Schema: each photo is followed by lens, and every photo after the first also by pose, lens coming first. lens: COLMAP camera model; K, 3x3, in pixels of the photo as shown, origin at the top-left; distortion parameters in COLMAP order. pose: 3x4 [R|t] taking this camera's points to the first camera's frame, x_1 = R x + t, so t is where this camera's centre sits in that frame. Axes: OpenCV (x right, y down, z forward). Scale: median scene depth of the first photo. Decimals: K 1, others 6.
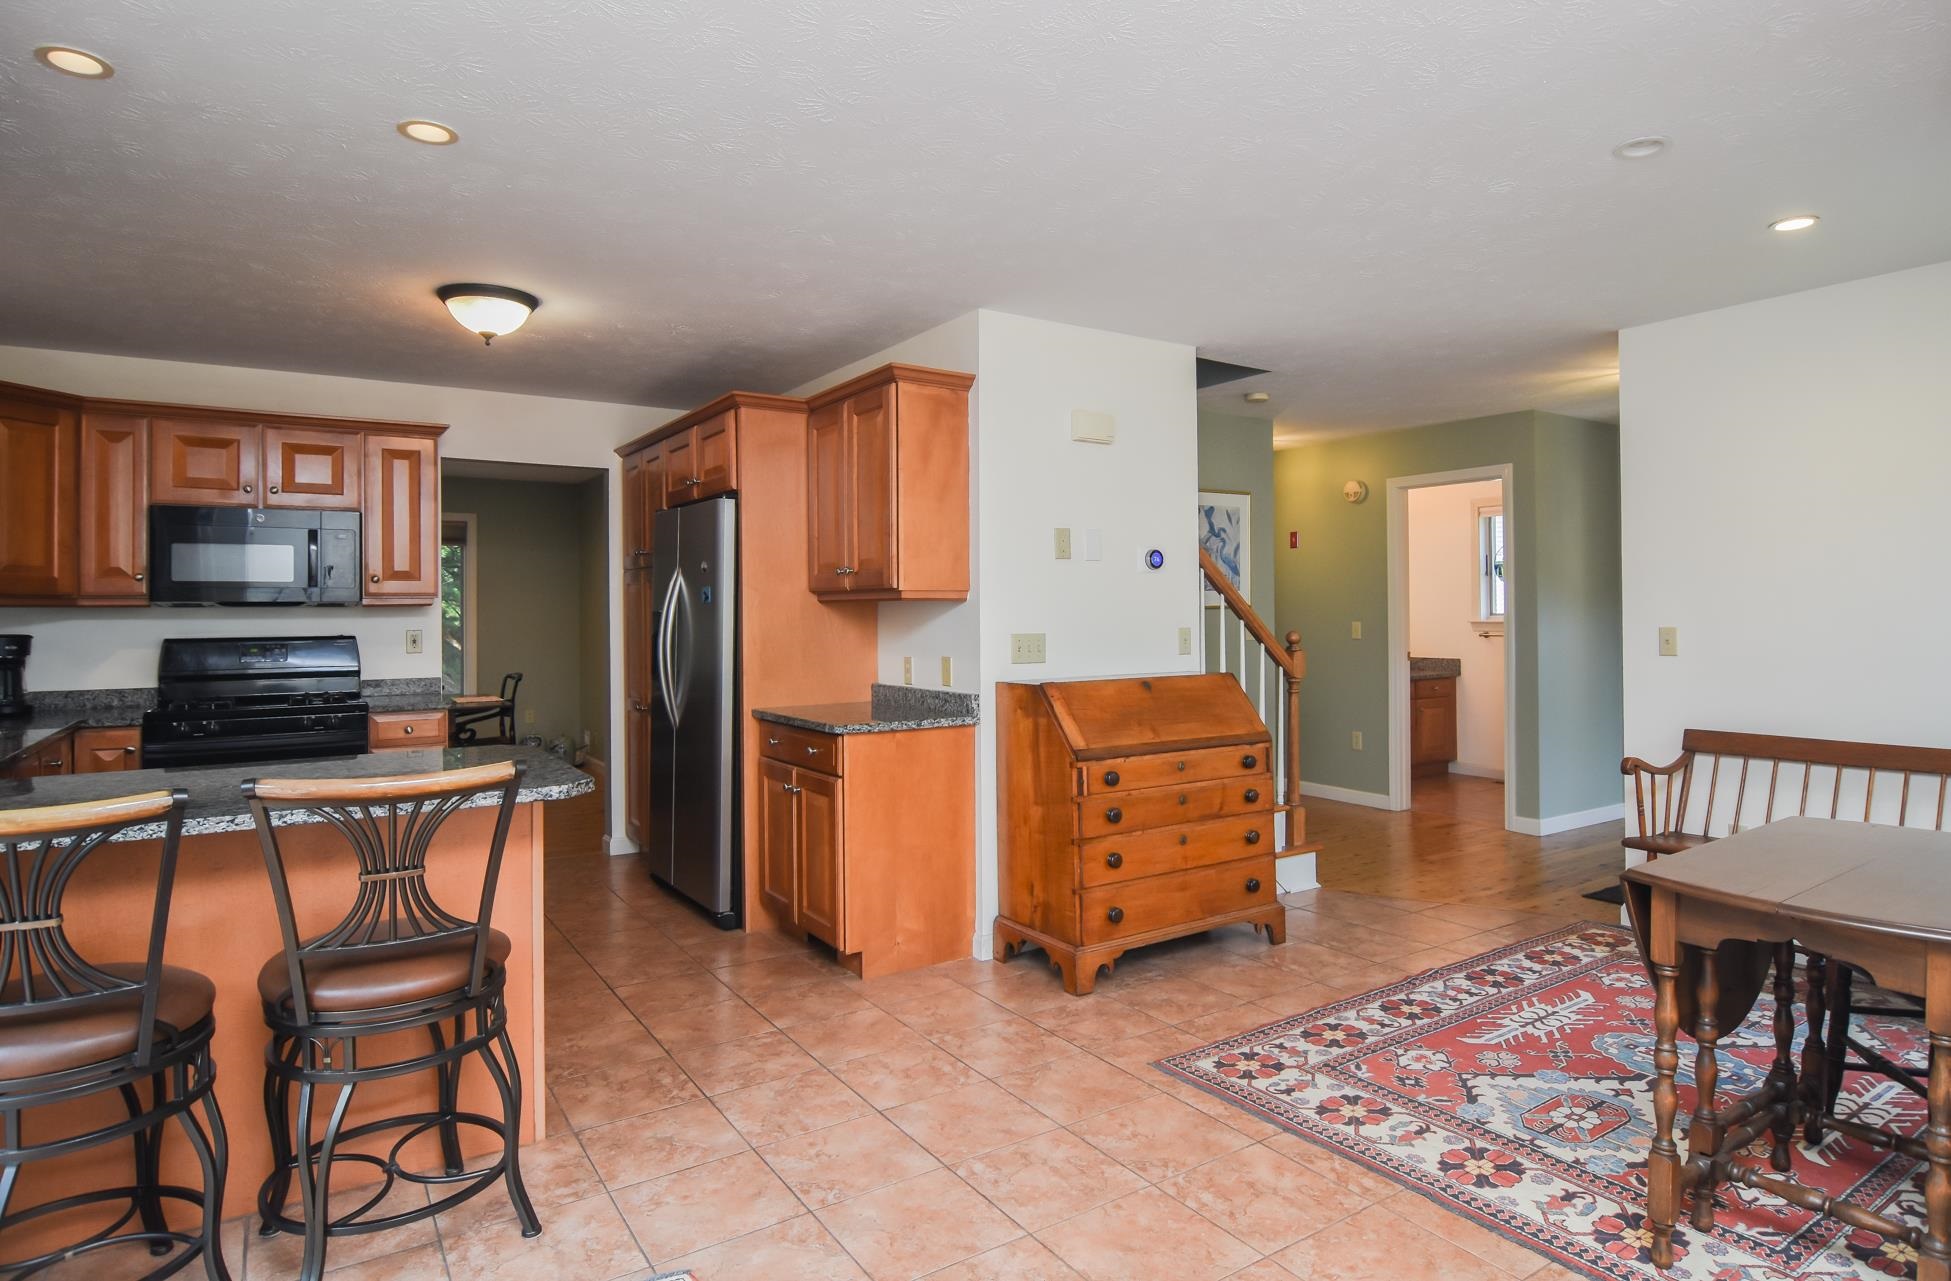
lens RADIAL K [[1055.8, 0, 984.2], [0, 1055.8, 629.1], [0, 0, 1]] dist [-0.001229, -0.000091]
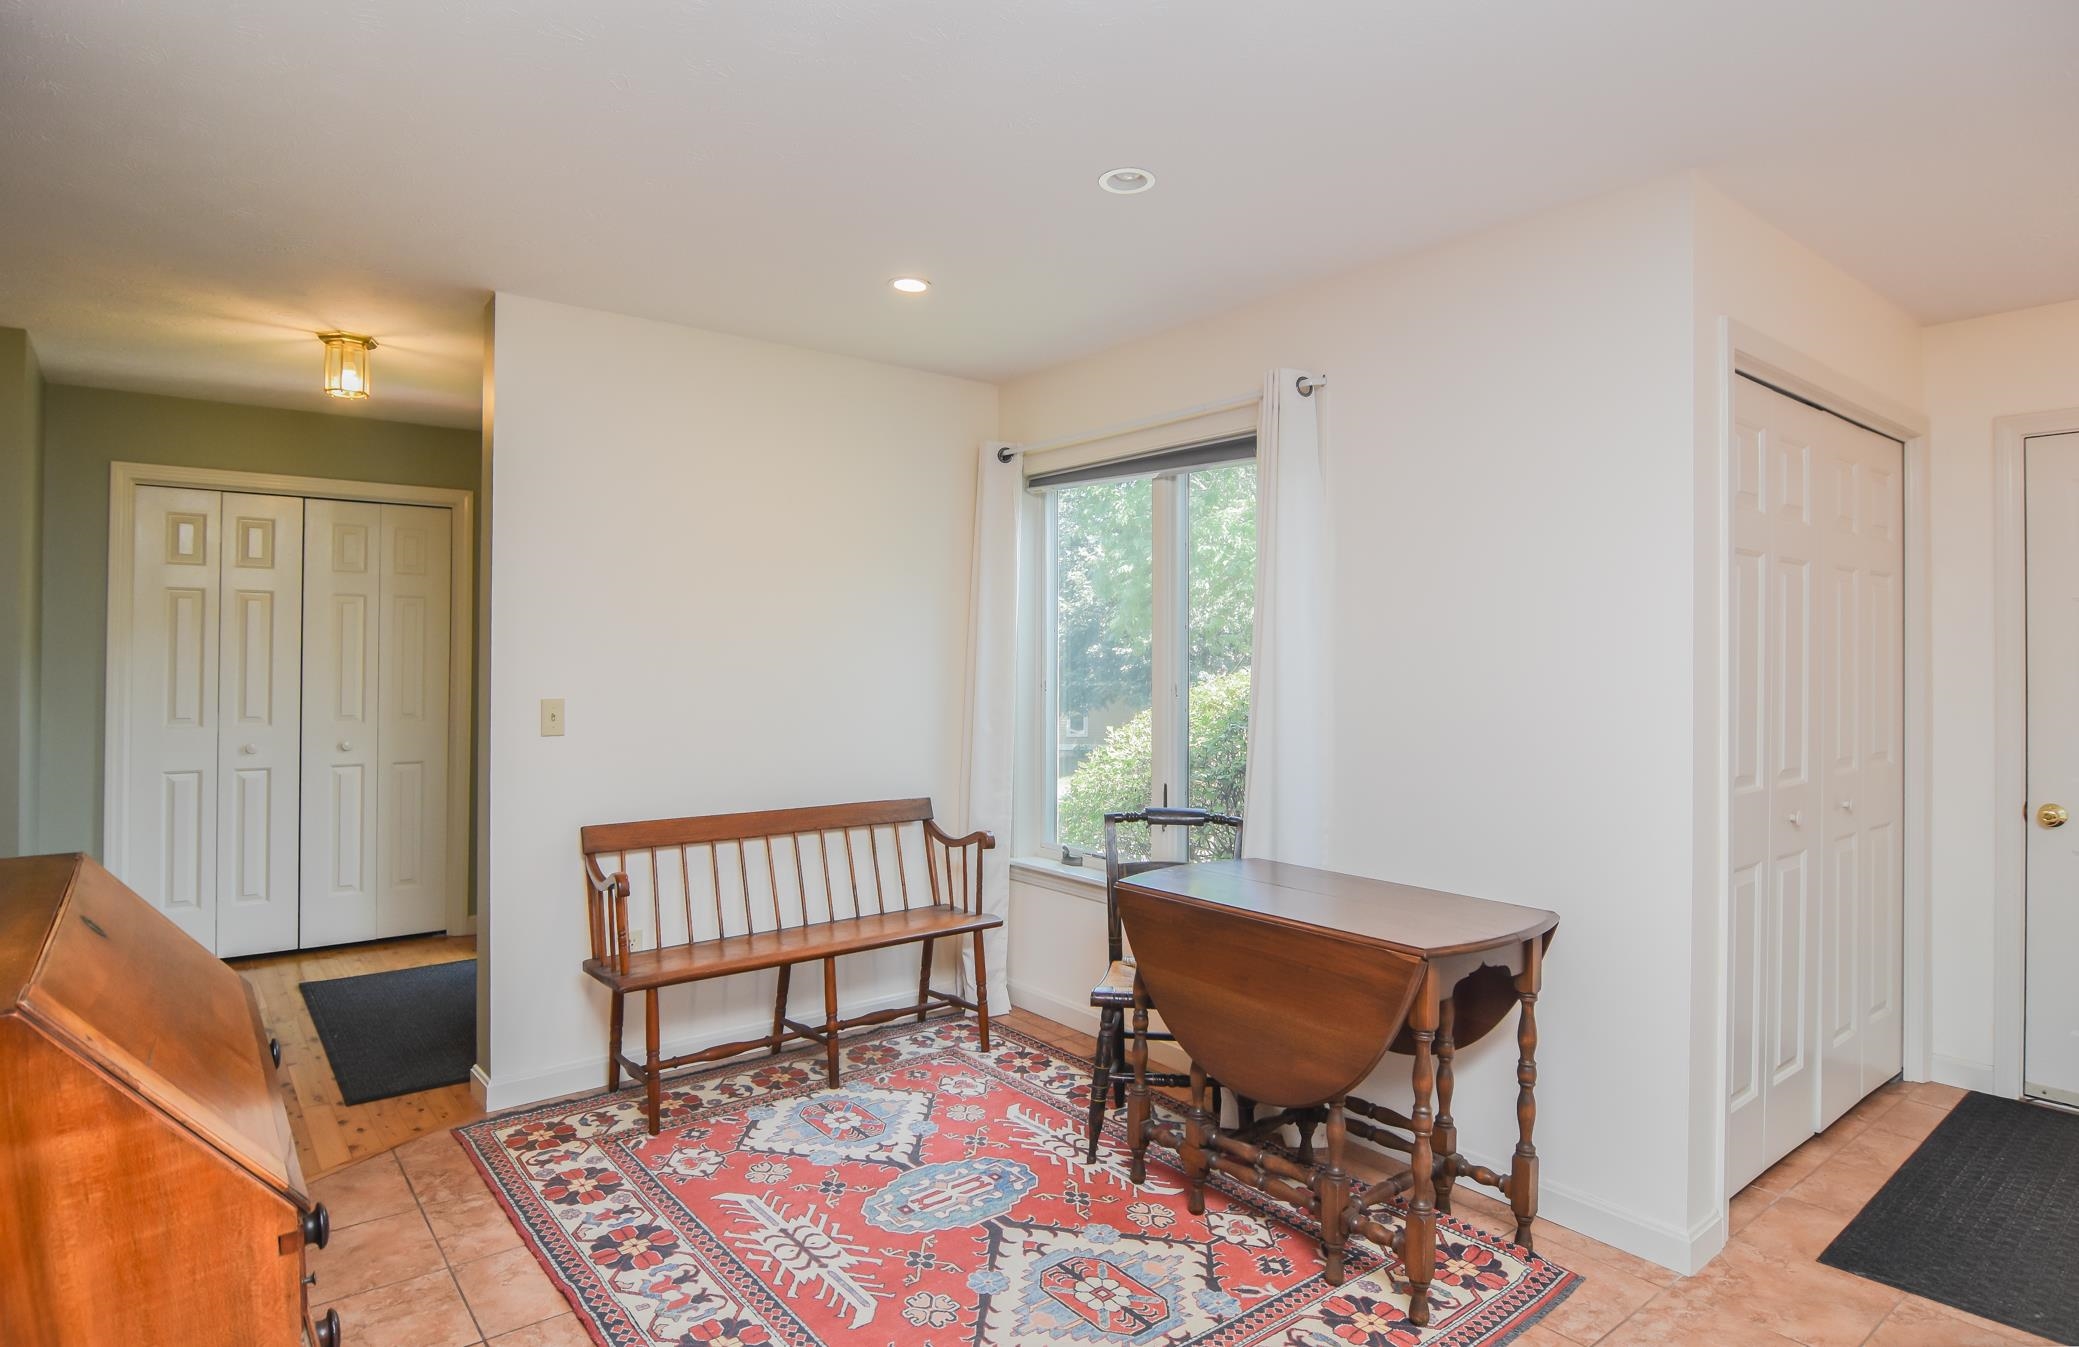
lens RADIAL K [[1137.9, 0, 1047.9], [0, 1137.9, 665.3], [0, 0, 1]] dist [-0.004182, -0.000403]
pose [[-0.108527, 0.004007, 0.994085, -0.249670], [0.000943, 0.999992, -0.003928, -0.025541], [-0.994093, 0.000511, -0.108530, 0.845369]]
